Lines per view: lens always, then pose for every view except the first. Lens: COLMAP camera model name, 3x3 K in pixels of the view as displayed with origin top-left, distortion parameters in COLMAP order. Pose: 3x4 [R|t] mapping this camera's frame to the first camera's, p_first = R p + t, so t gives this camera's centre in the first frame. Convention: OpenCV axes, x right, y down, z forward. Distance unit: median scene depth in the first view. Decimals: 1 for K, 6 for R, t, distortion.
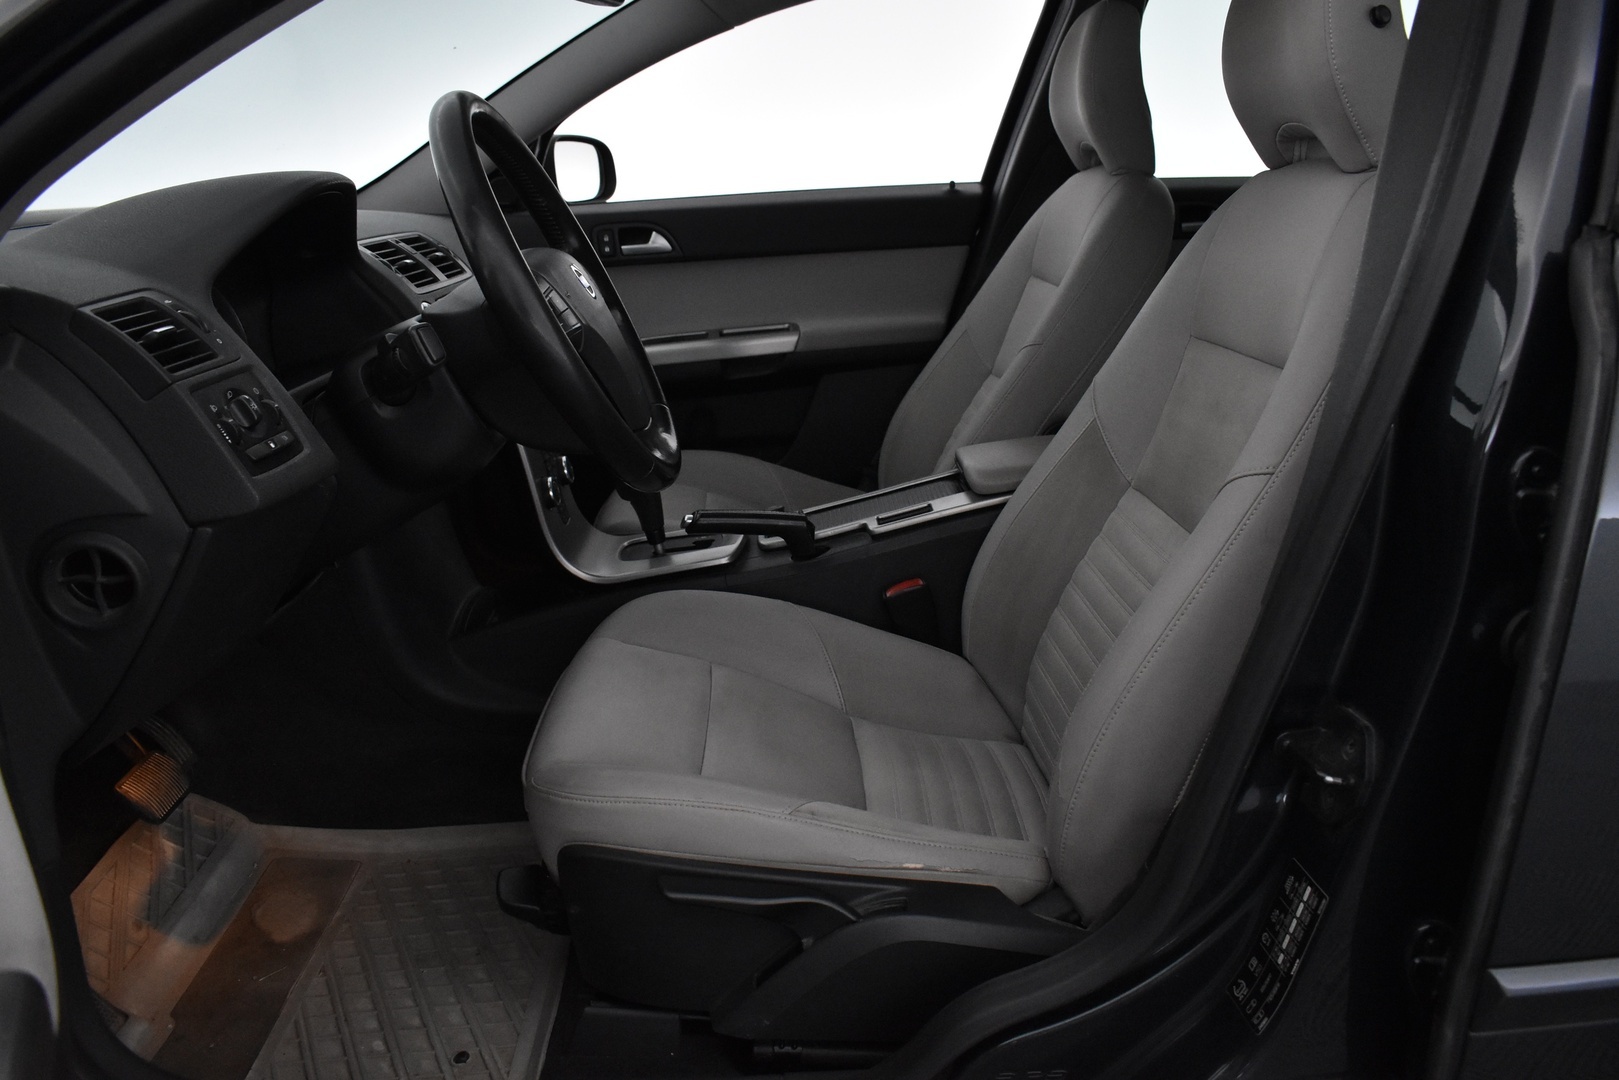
lens RADIAL K [[1260.6, 0, 809.5], [0, 1260.6, 540.0], [0, 0, 1]] dist [-0.090936, 0.004062]
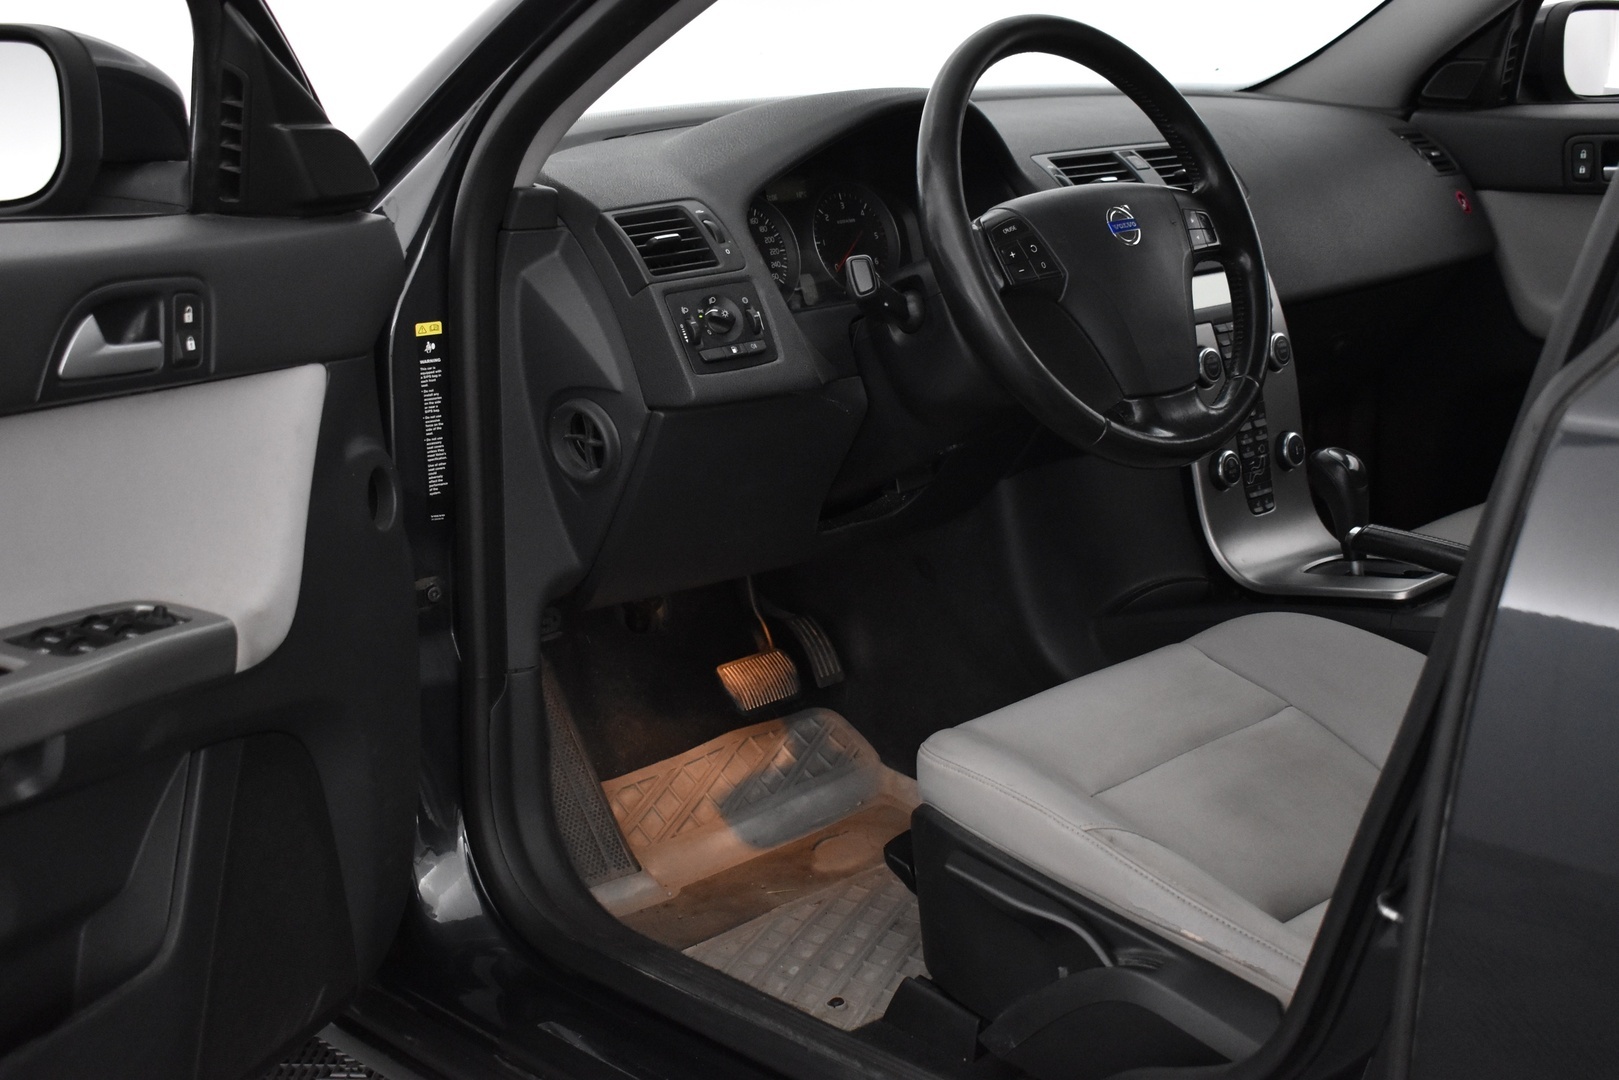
lens RADIAL K [[2081.1, 0, 809.5], [0, 2081.1, 540.0], [0, 0, 1]] dist [-0.036199, -0.013870]
pose [[0.661559, 0.188721, -0.725758, 0.904076], [-0.199961, 0.977168, 0.071822, -0.053210], [0.722741, 0.097609, 0.684191, -0.185592]]
